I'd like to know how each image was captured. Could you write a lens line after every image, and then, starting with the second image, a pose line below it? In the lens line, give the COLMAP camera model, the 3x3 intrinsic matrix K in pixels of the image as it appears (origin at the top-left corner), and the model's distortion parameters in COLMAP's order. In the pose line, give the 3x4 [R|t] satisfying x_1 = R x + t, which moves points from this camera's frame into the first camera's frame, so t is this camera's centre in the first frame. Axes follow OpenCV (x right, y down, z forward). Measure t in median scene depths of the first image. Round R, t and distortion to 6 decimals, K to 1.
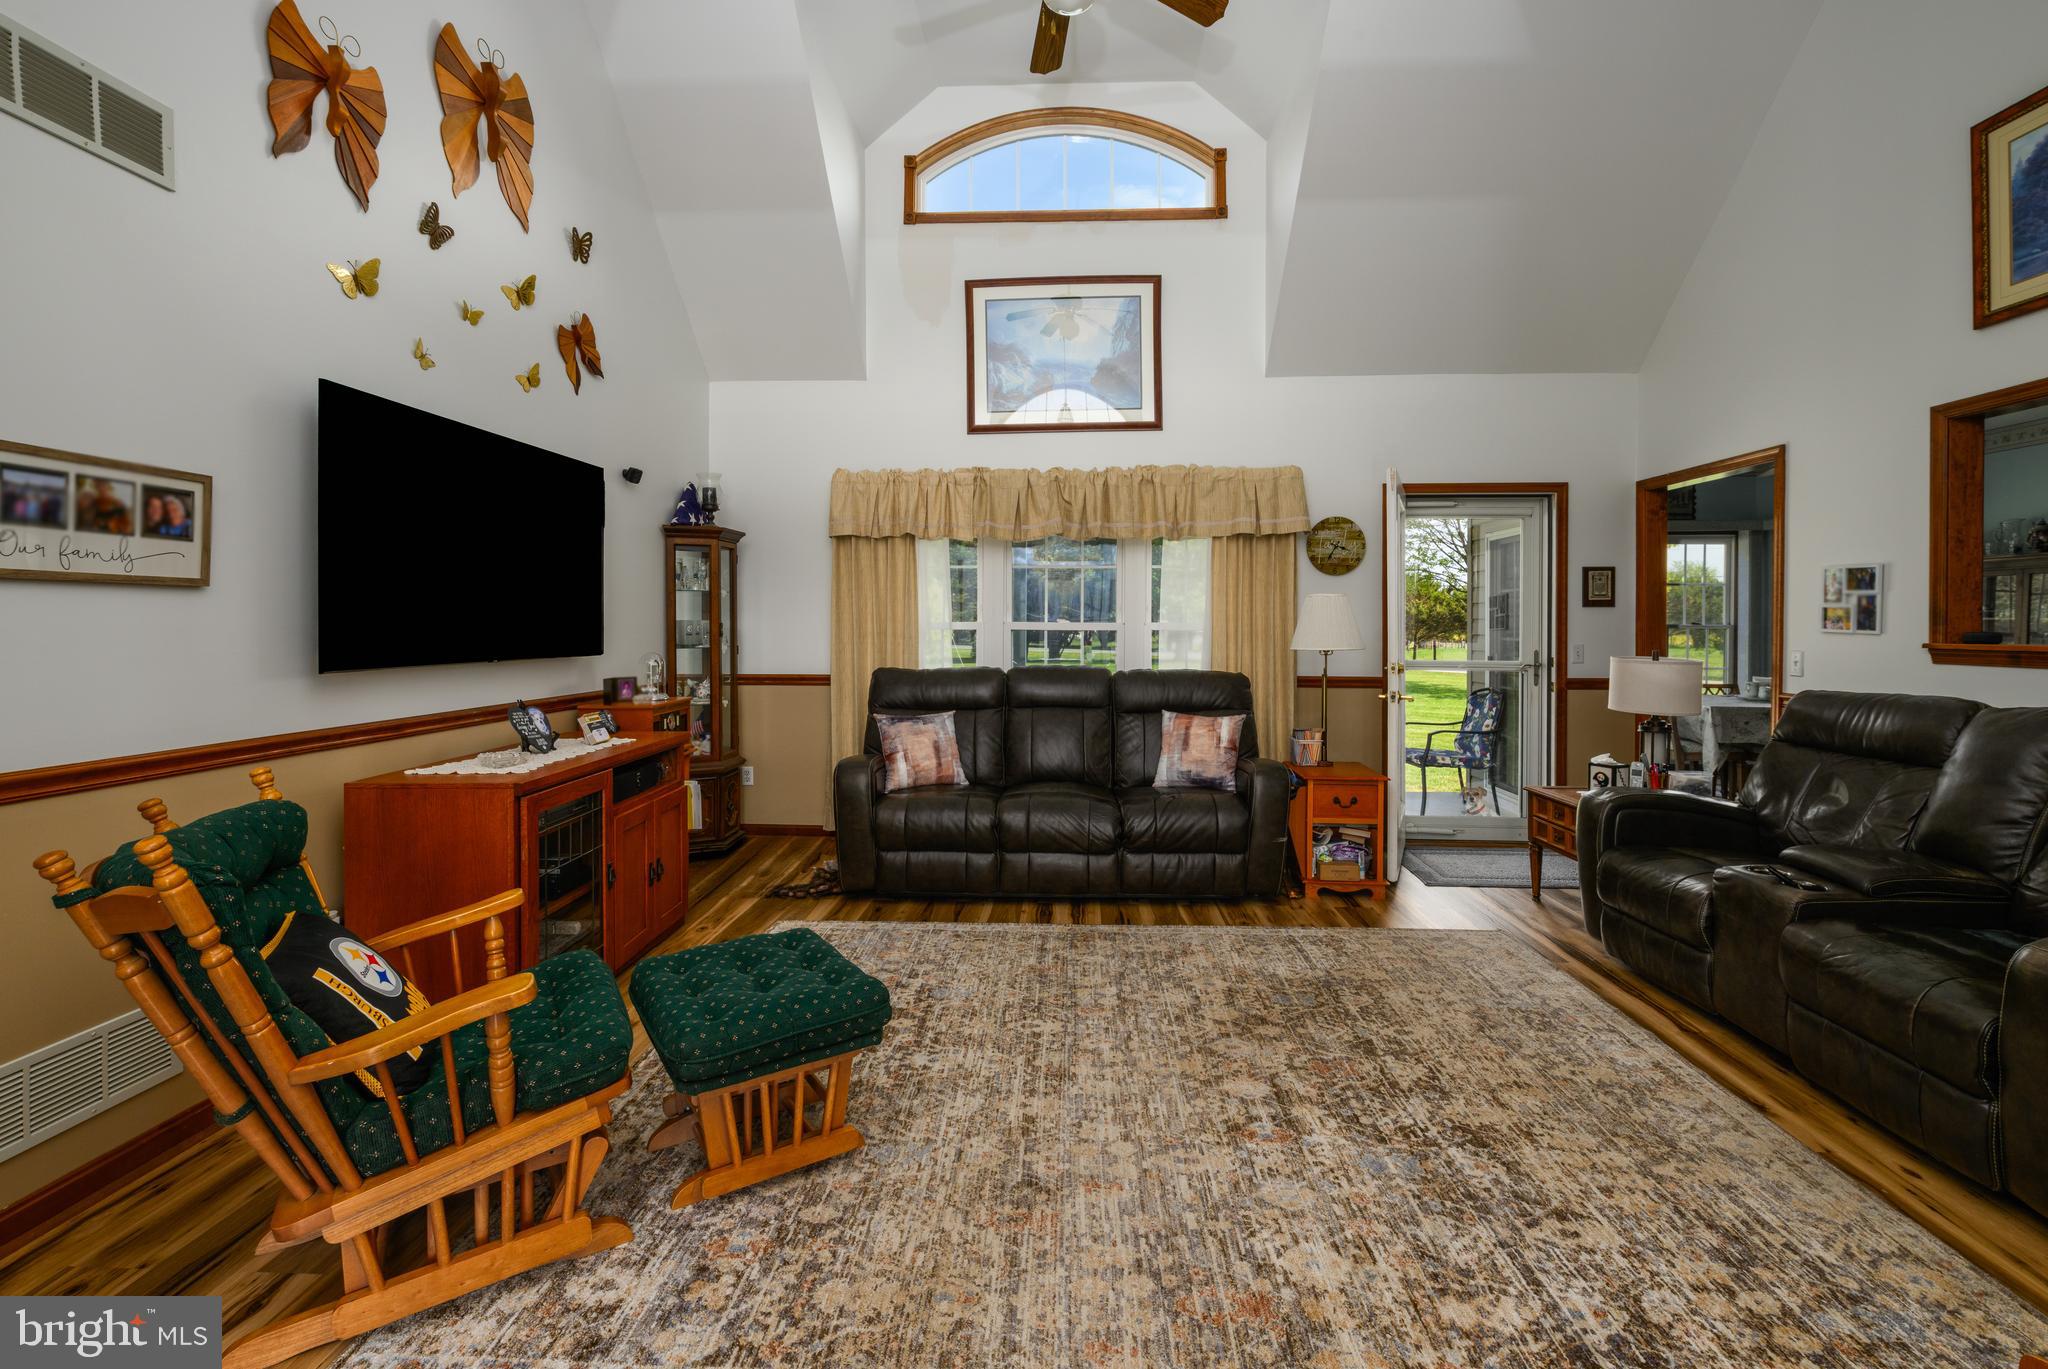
lens RADIAL K [[882.9, 0, 1096.7], [0, 882.9, 675.7], [0, 0, 1]] dist [-0.000476, -0.000626]
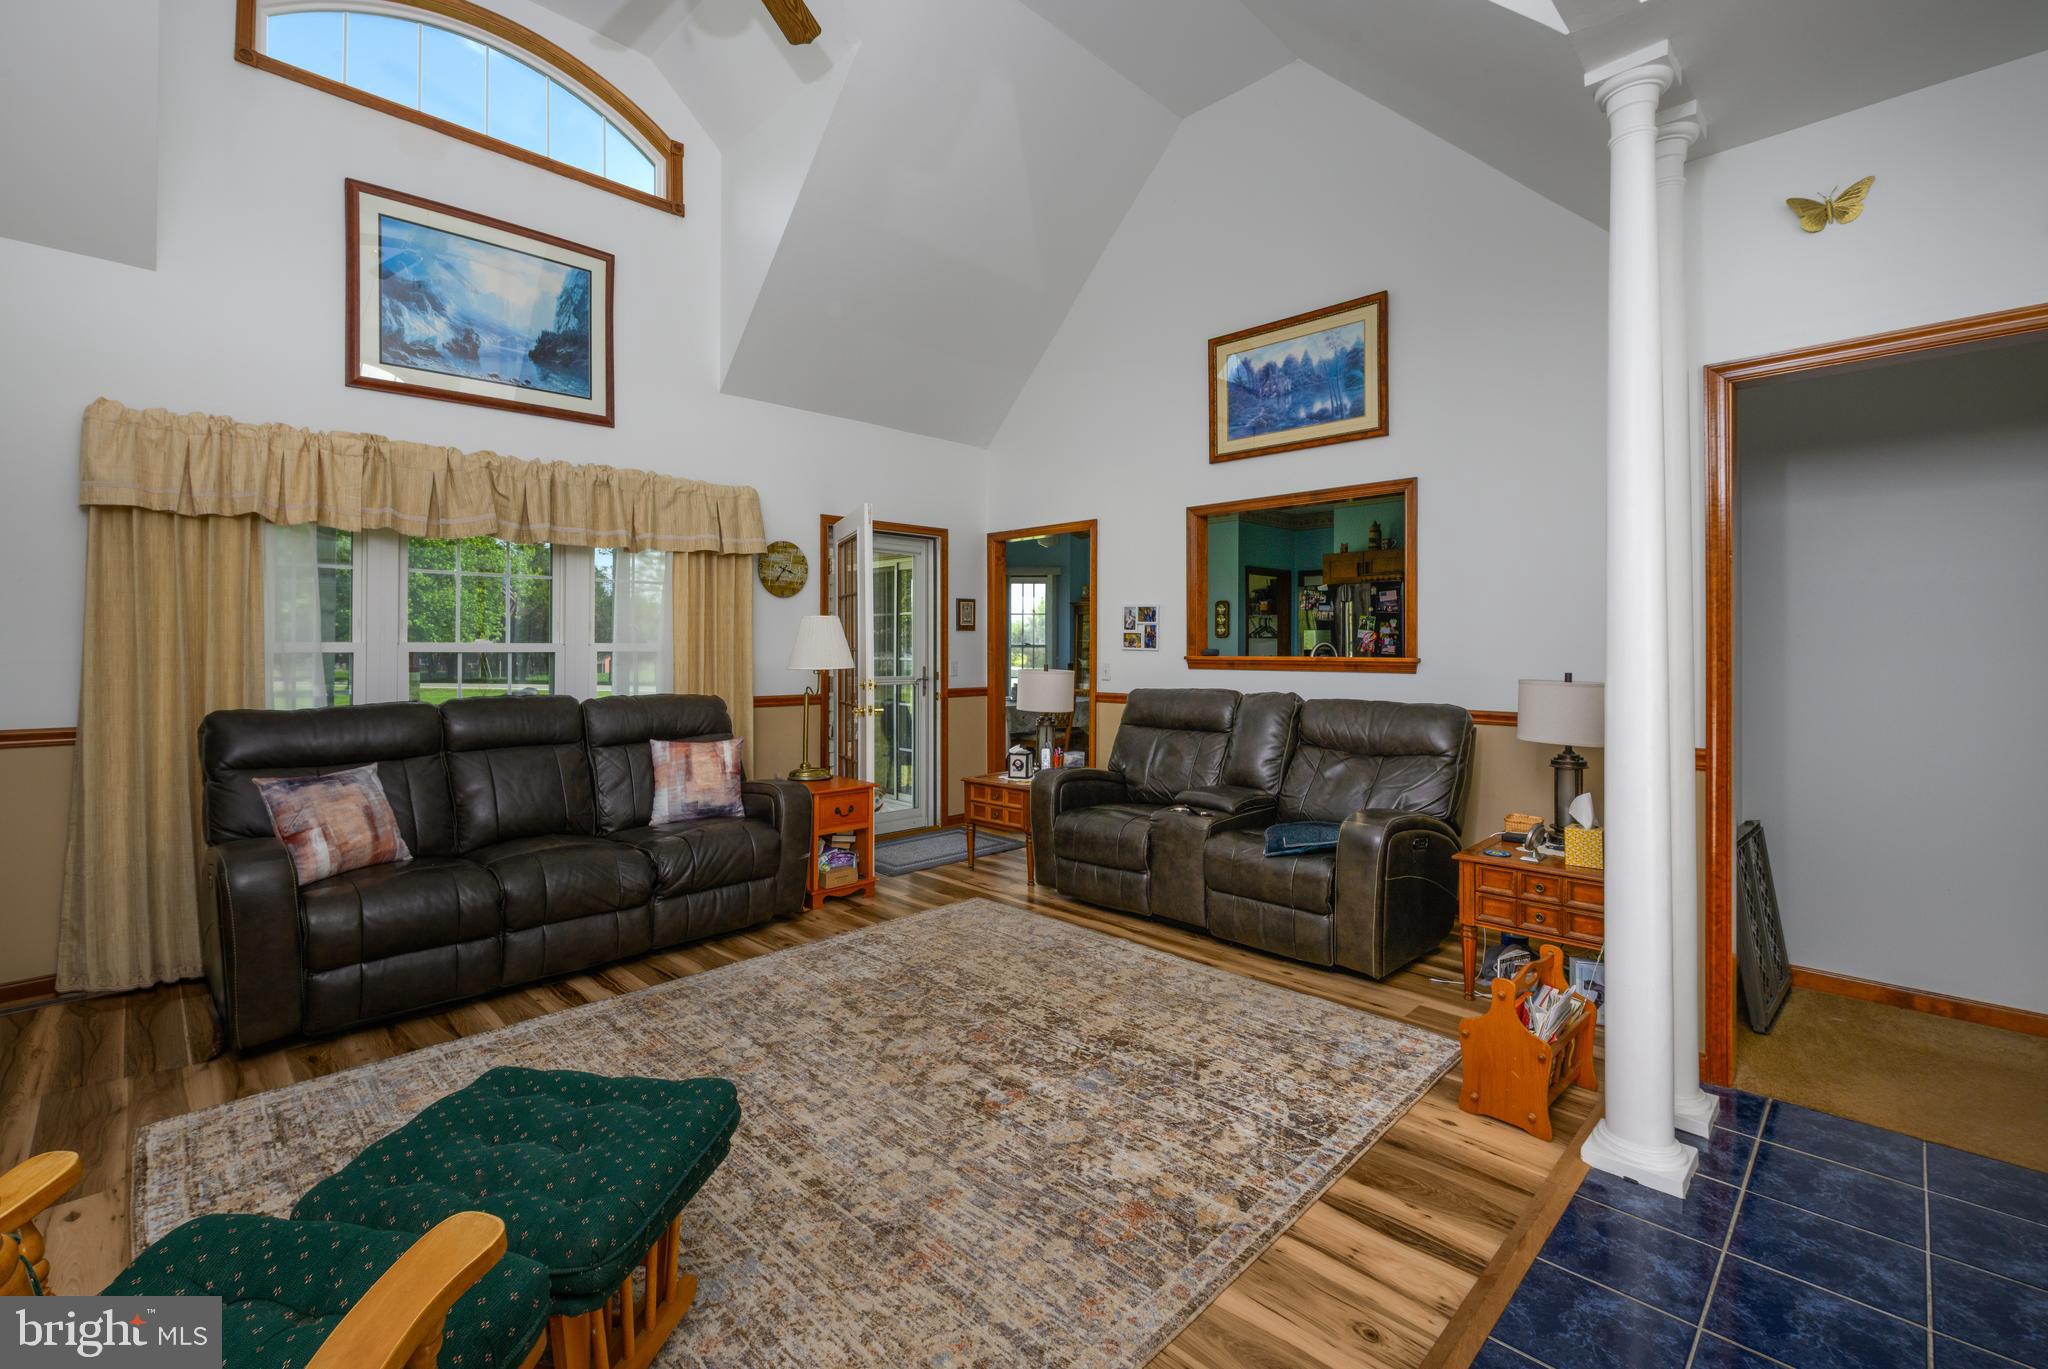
lens RADIAL K [[862.2, 0, 1024.0], [0, 862.2, 684.5], [0, 0, 1]] dist [0.001934, -0.000220]
pose [[0.692830, -0.034388, 0.720280, -0.319109], [0.043318, 0.999043, 0.006029, -0.006769], [-0.719798, 0.027024, 0.693657, 0.118228]]
